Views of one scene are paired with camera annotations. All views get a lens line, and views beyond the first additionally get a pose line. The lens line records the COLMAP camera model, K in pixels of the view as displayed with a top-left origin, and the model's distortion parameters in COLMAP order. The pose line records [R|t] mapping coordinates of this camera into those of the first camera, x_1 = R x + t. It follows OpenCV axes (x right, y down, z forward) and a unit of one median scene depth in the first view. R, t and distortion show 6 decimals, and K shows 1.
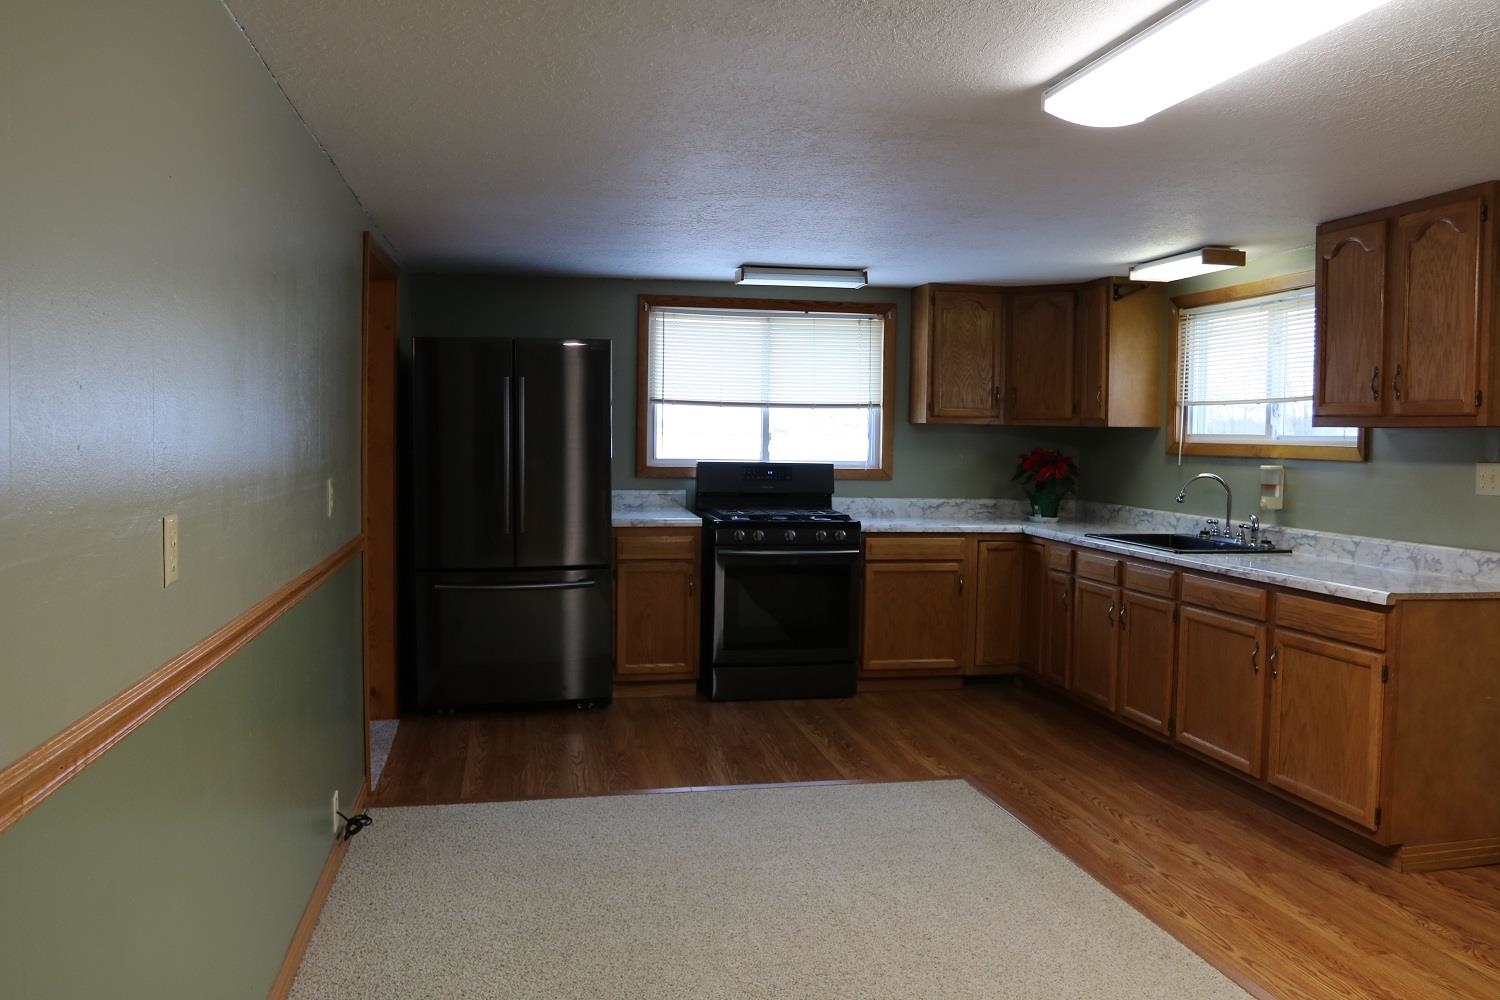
lens RADIAL K [[1173.4, 0, 749.2], [0, 1173.4, 482.7], [0, 0, 1]] dist [-0.089735, 0.051170]
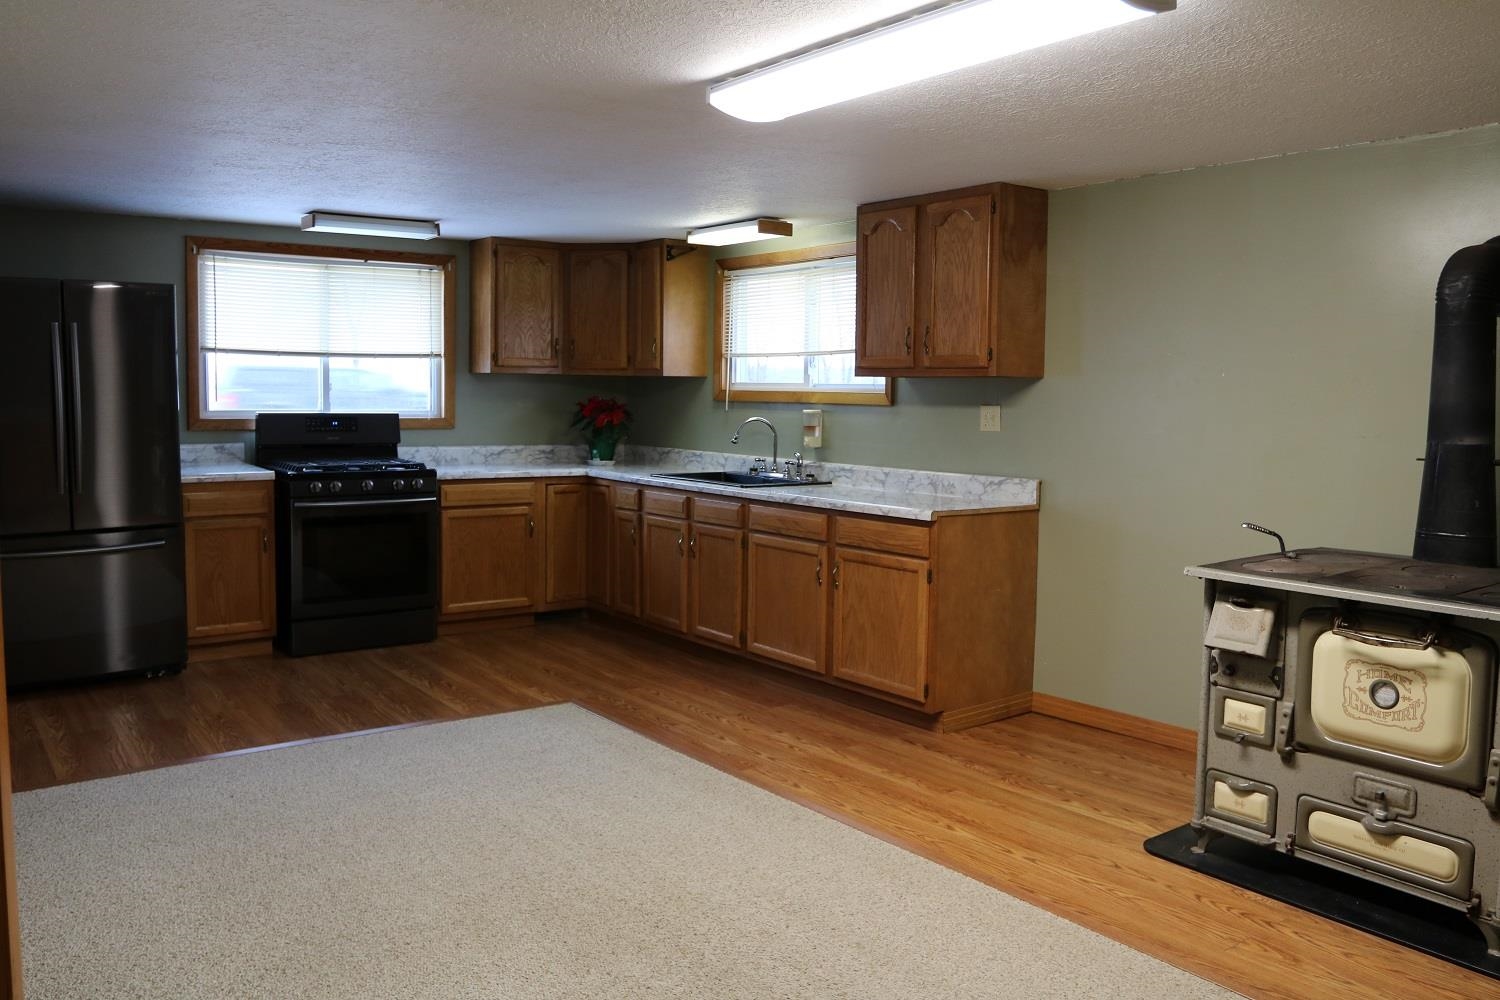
lens RADIAL K [[1173.4, 0, 749.2], [0, 1173.4, 482.7], [0, 0, 1]] dist [-0.089735, 0.051170]
pose [[0.903555, -0.035876, 0.426968, -0.107966], [0.017302, 0.998731, 0.047303, 0.001472], [-0.428123, -0.035353, 0.903029, -0.039815]]
